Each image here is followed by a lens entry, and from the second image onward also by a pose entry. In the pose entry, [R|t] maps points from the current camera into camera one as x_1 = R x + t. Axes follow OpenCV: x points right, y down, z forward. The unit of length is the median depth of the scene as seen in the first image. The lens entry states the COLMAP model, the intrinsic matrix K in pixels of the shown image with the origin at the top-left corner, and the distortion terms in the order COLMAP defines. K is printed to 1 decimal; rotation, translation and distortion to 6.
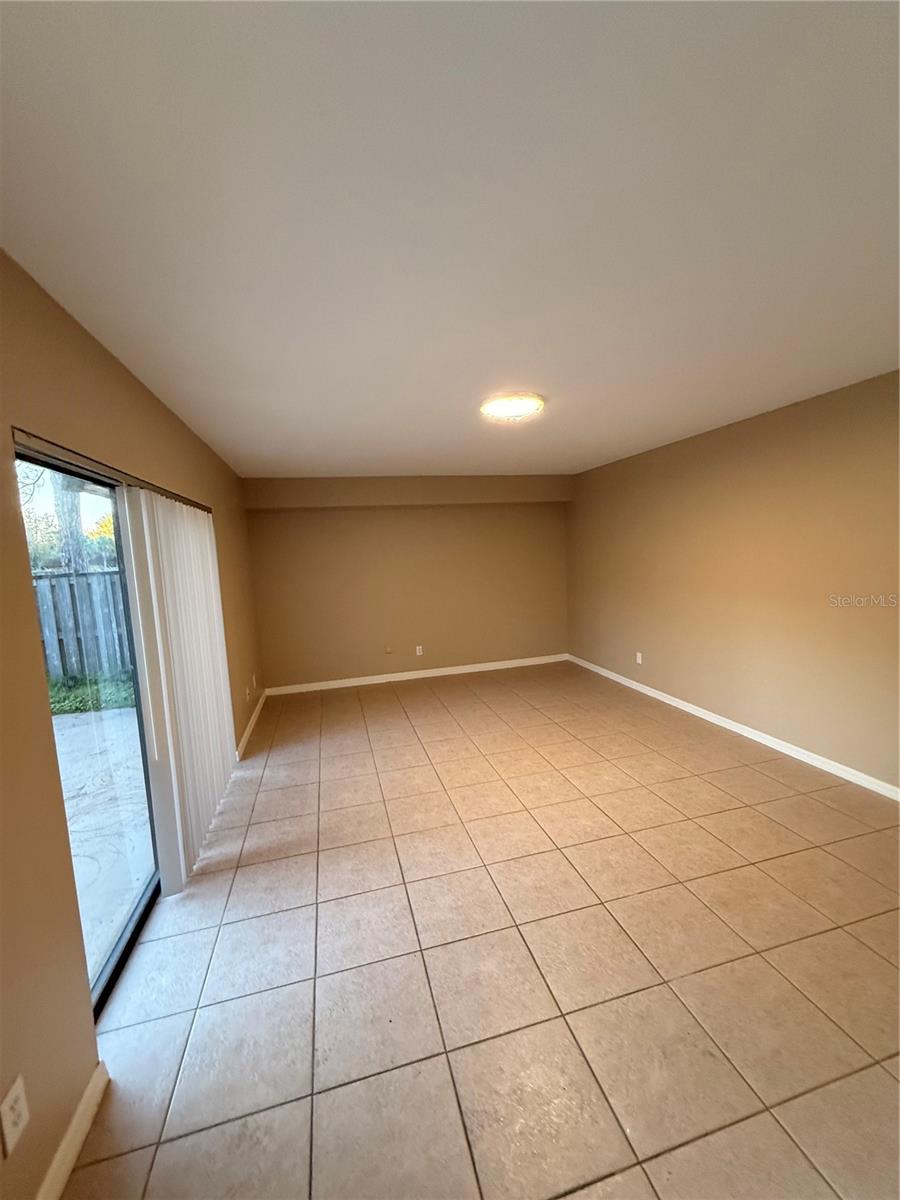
lens RADIAL K [[478.7, 0, 449.8], [0, 478.7, 600.8], [0, 0, 1]] dist [0.001197, -0.000061]
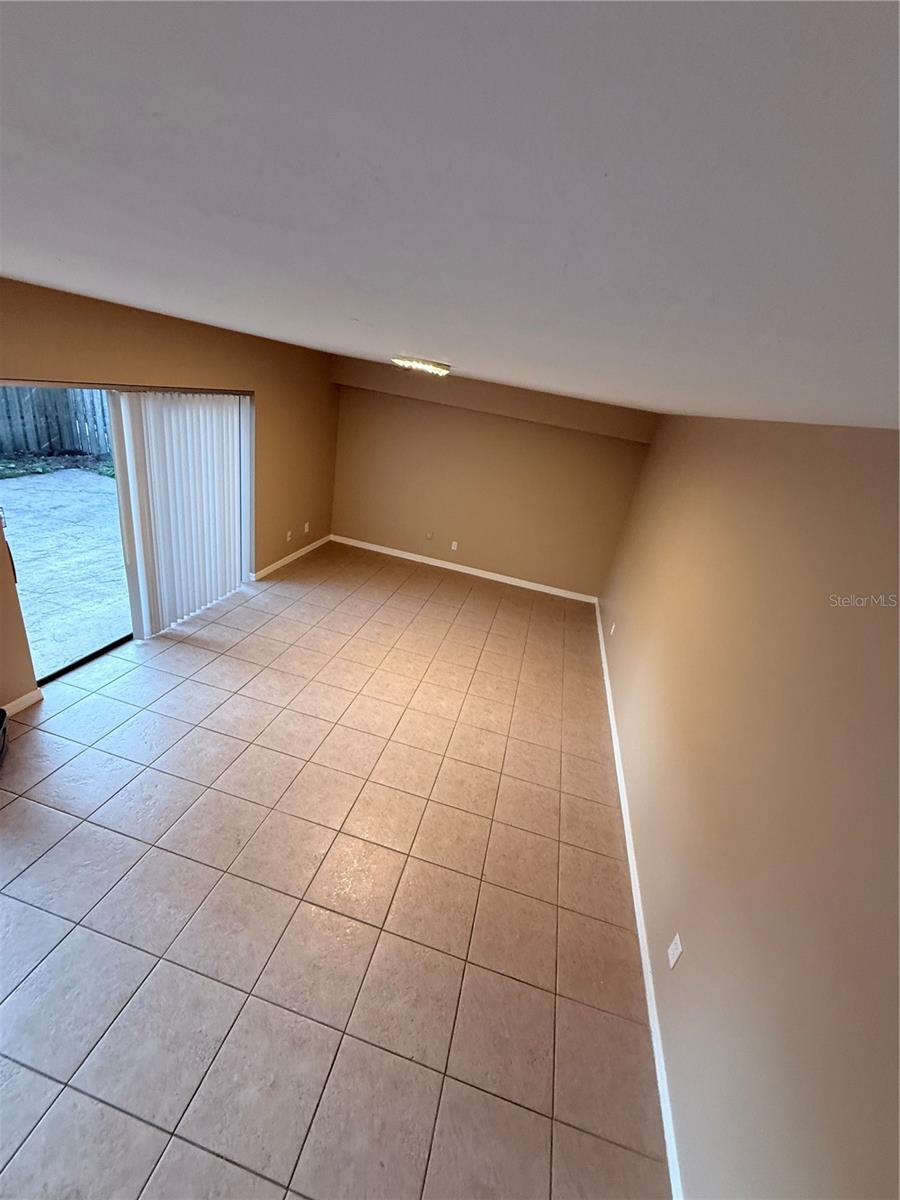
lens RADIAL K [[478.7, 0, 447.5], [0, 478.7, 599.4], [0, 0, 1]] dist [0.001197, -0.000061]
pose [[0.858962, 0.370497, -0.353433, 0.637823], [-0.255874, 0.908470, 0.330472, -0.255884], [0.443522, -0.193429, 0.875142, 0.004729]]
